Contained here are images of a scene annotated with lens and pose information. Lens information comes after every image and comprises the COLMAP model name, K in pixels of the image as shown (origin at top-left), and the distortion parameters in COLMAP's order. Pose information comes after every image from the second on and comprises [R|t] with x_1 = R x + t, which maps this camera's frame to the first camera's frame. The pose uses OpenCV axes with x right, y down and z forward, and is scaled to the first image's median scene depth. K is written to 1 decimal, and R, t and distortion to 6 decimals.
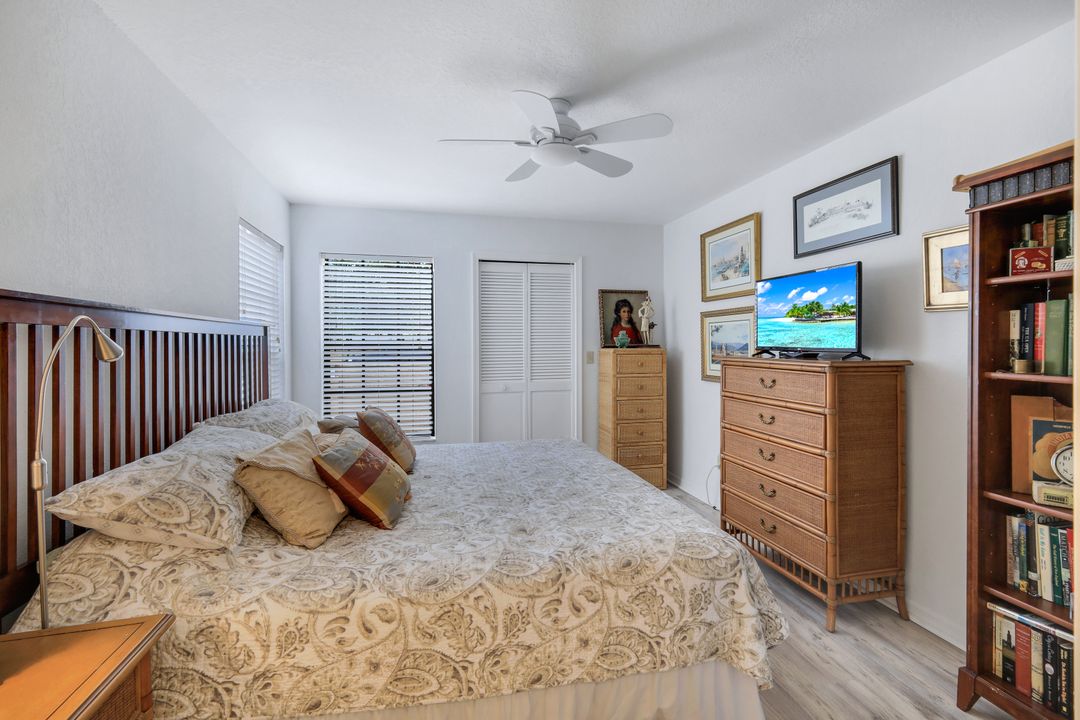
lens RADIAL K [[475.6, 0, 540.1], [0, 475.6, 353.6], [0, 0, 1]] dist [0.001479, 0.000789]
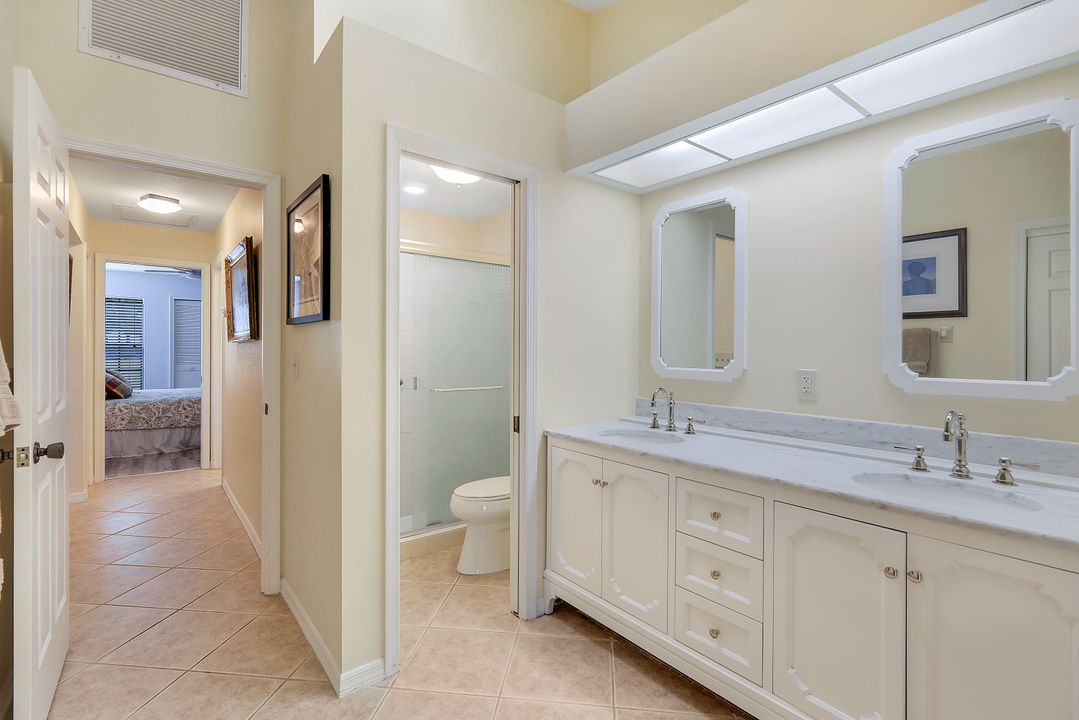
lens RADIAL K [[511.6, 0, 539.5], [0, 511.6, 360.0], [0, 0, 1]] dist [0.001061, 0.000459]
pose [[0.909975, 0.000017, 0.414663, 1.013944], [0.000589, 0.999999, -0.001336, 0.133298], [-0.414663, 0.001460, 0.909974, -4.182976]]
